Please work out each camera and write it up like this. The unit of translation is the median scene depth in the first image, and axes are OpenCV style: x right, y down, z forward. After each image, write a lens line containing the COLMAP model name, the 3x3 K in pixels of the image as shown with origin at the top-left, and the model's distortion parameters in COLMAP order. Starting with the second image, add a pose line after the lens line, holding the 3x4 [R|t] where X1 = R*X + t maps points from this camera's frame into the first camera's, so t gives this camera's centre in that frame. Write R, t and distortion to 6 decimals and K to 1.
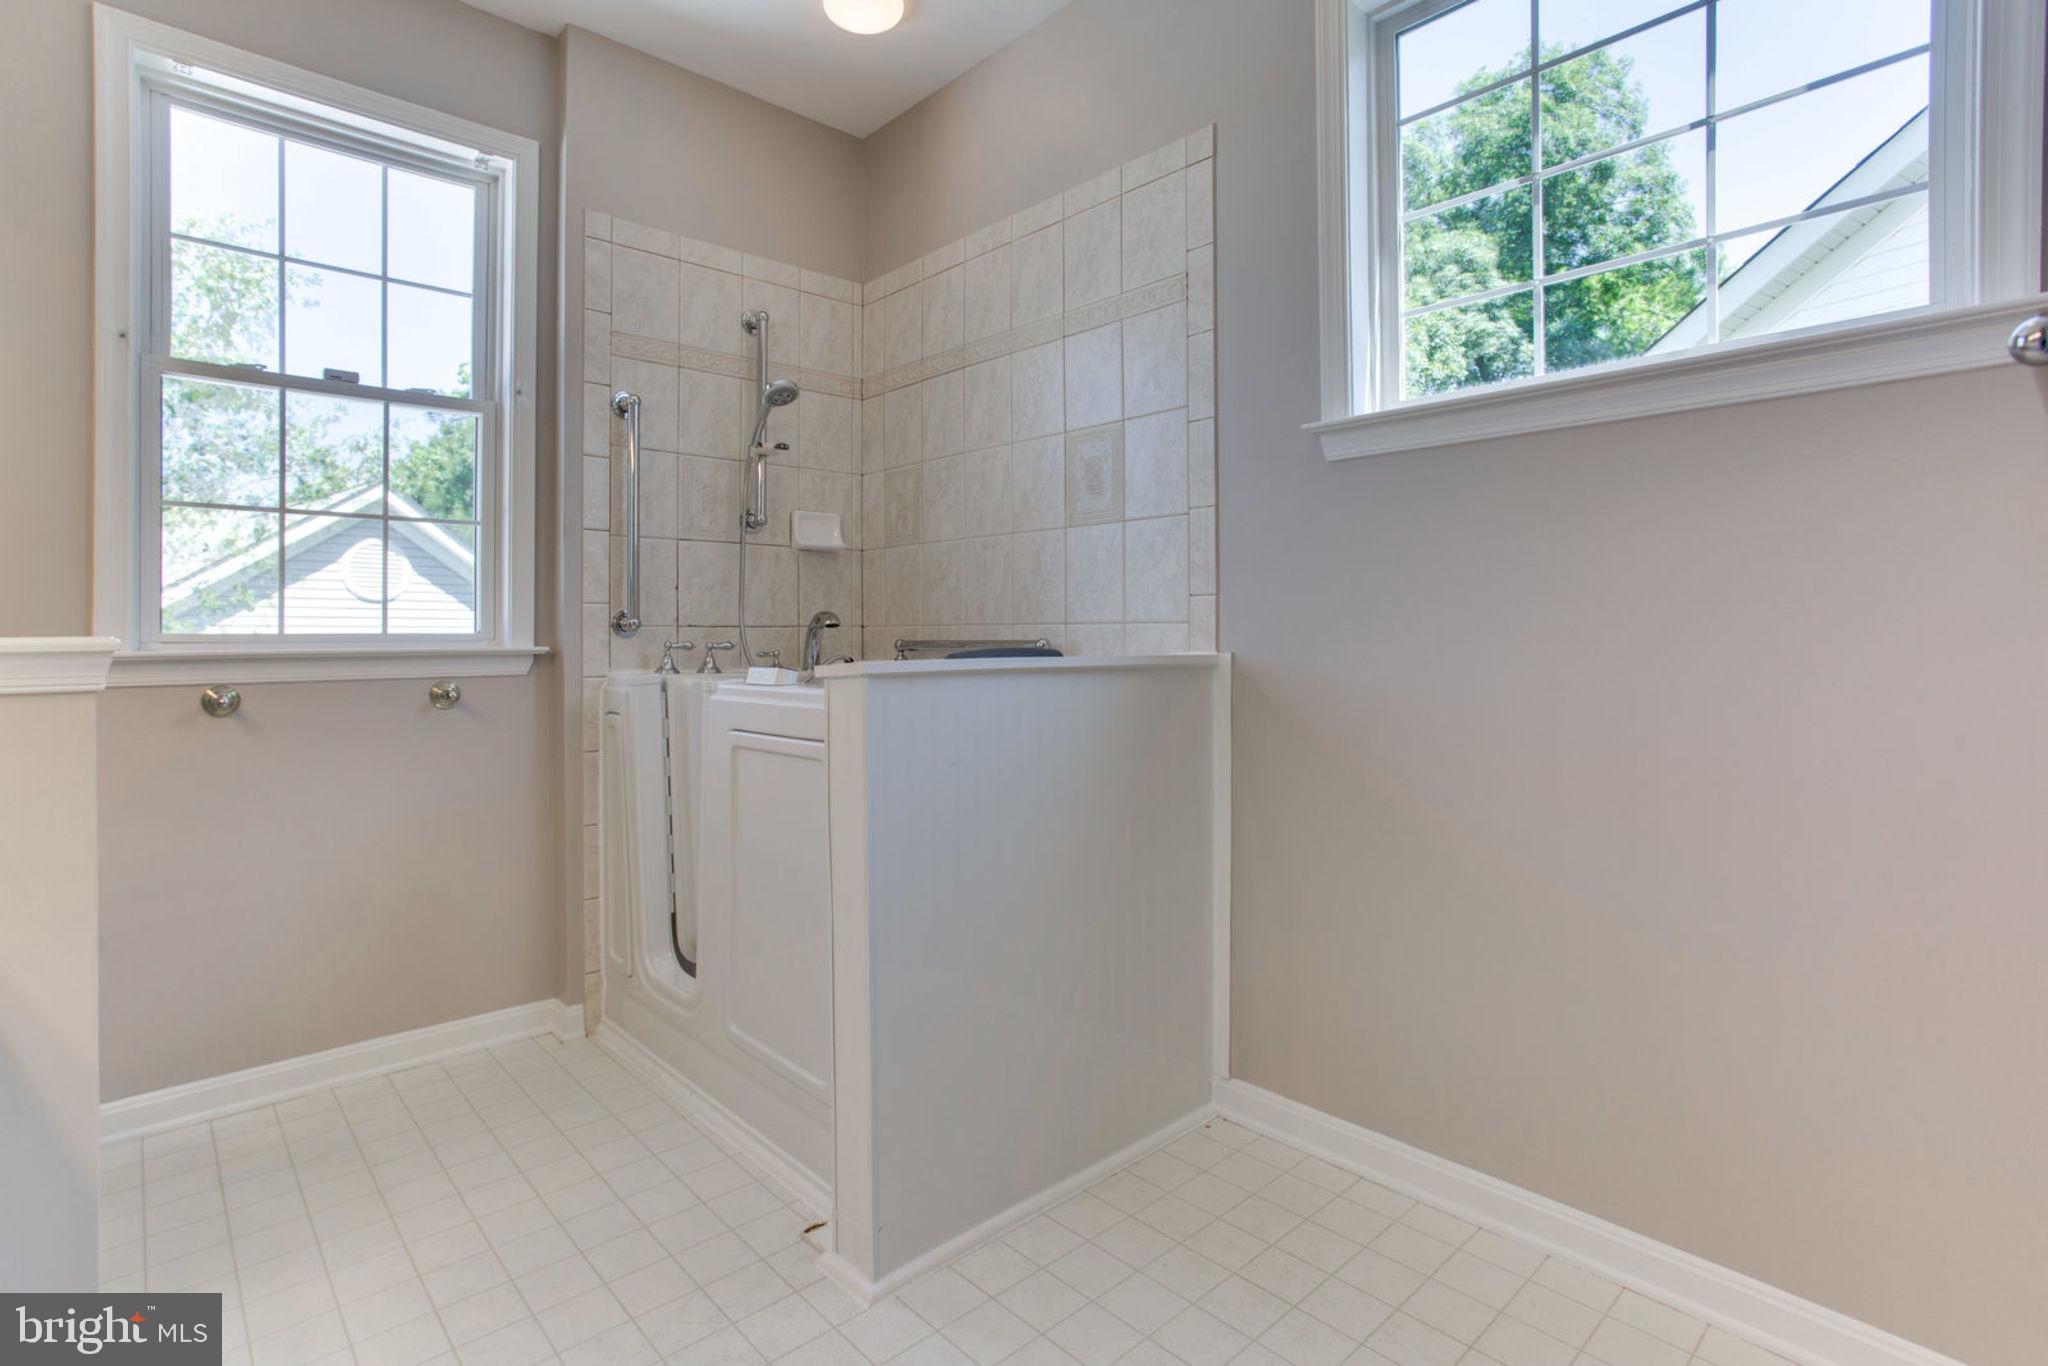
lens RADIAL K [[988.4, 0, 998.8], [0, 988.4, 652.5], [0, 0, 1]] dist [-0.002811, 0.010163]
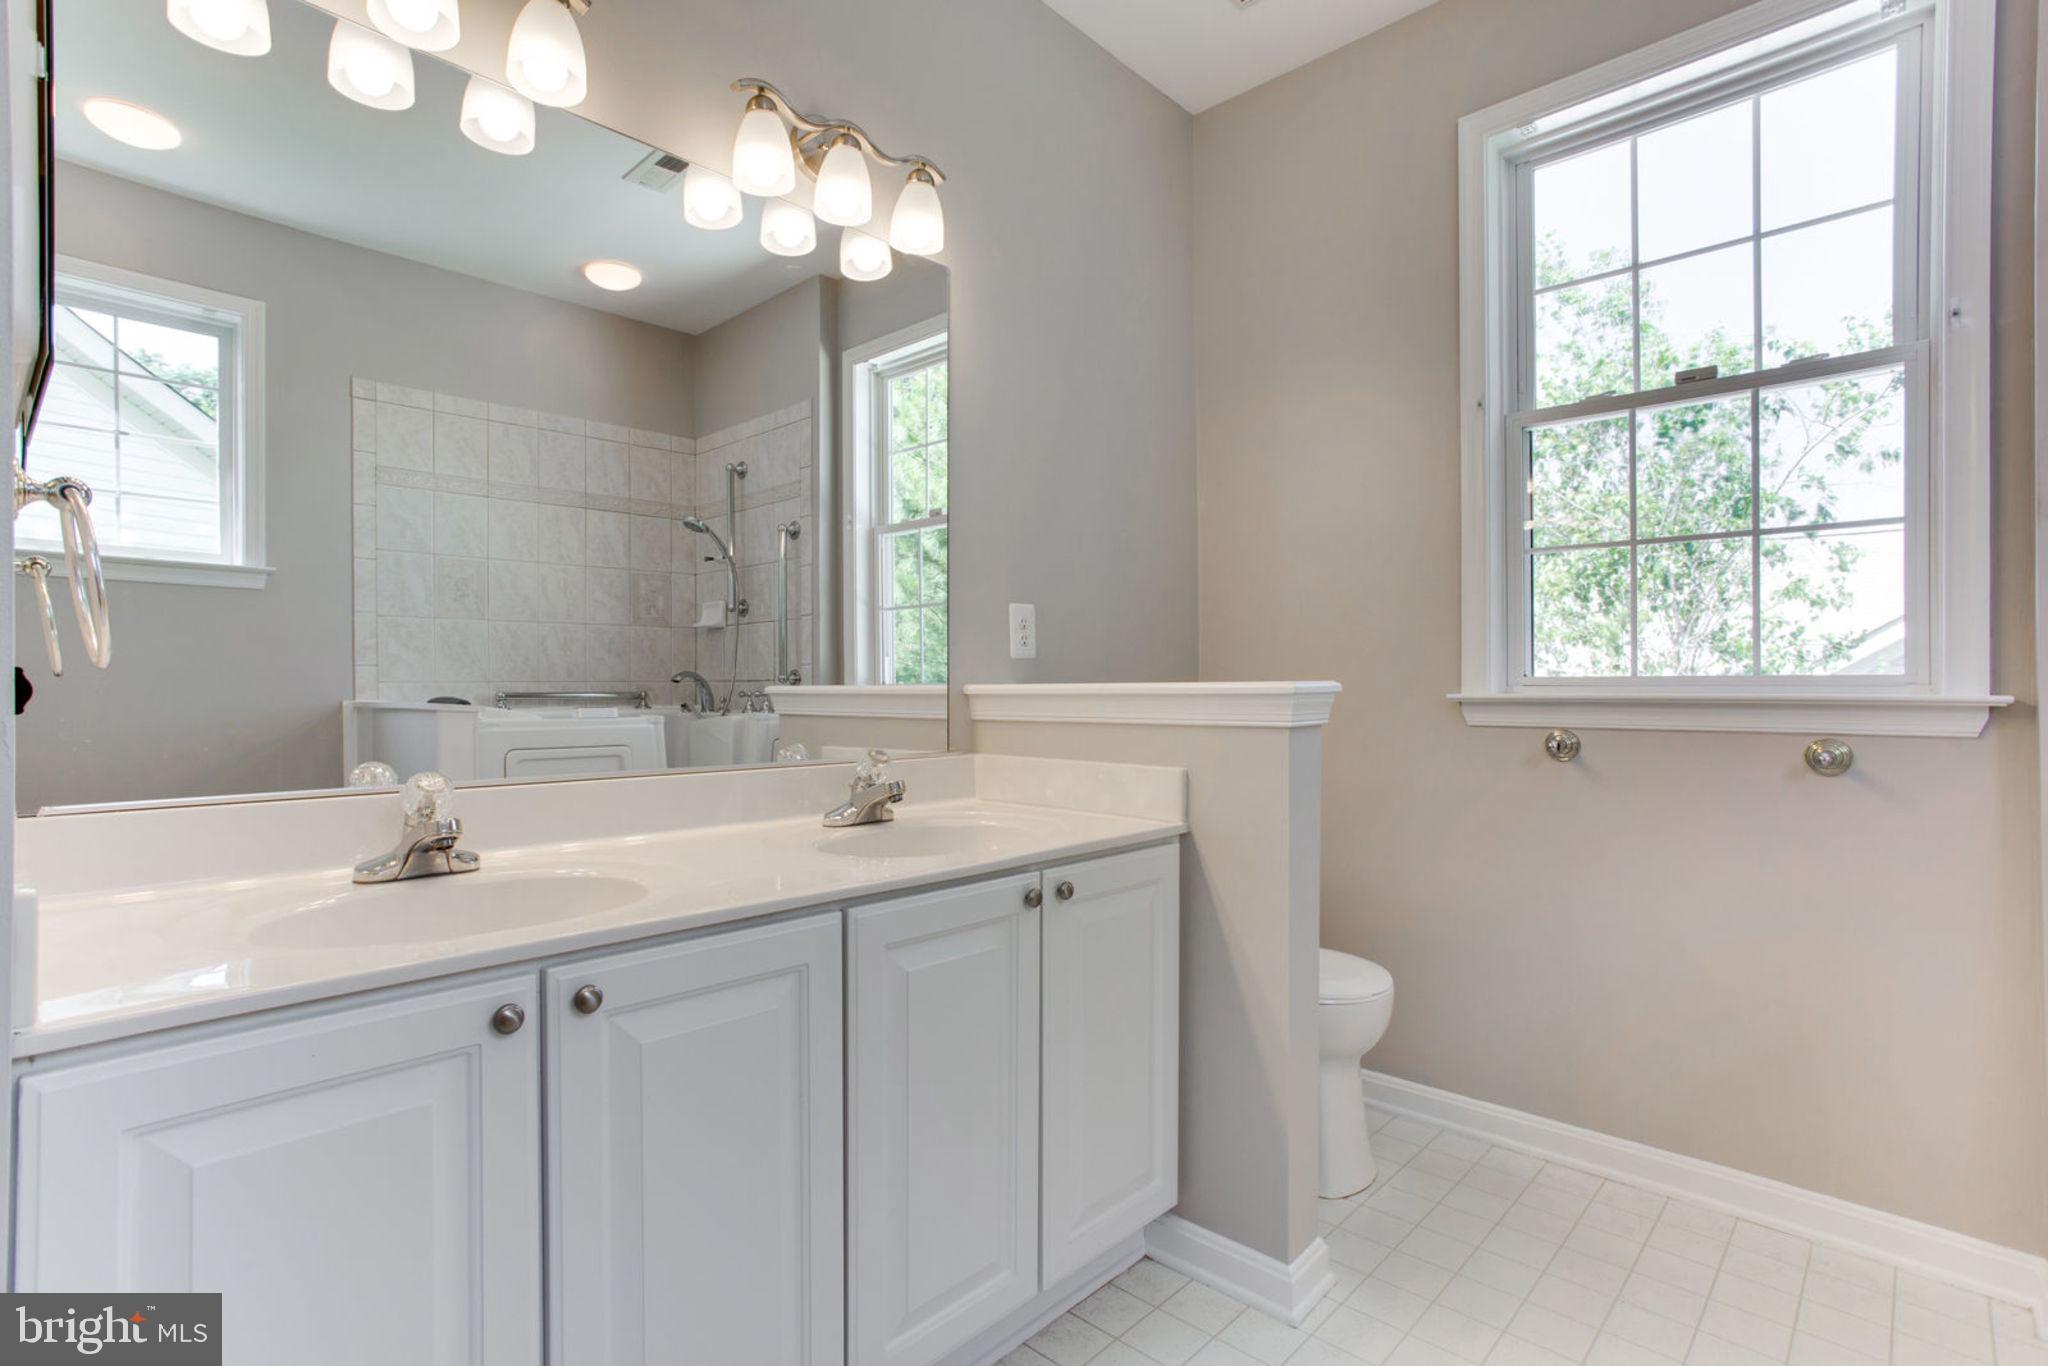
lens RADIAL K [[1007.8, 0, 999.0], [0, 1007.8, 682.4], [0, 0, 1]] dist [-0.054700, 0.048031]
pose [[0.086392, -0.001982, -0.996259, 0.142354], [-0.022593, 0.999737, -0.003948, 0.003848], [0.996005, 0.022849, 0.086325, 0.339230]]
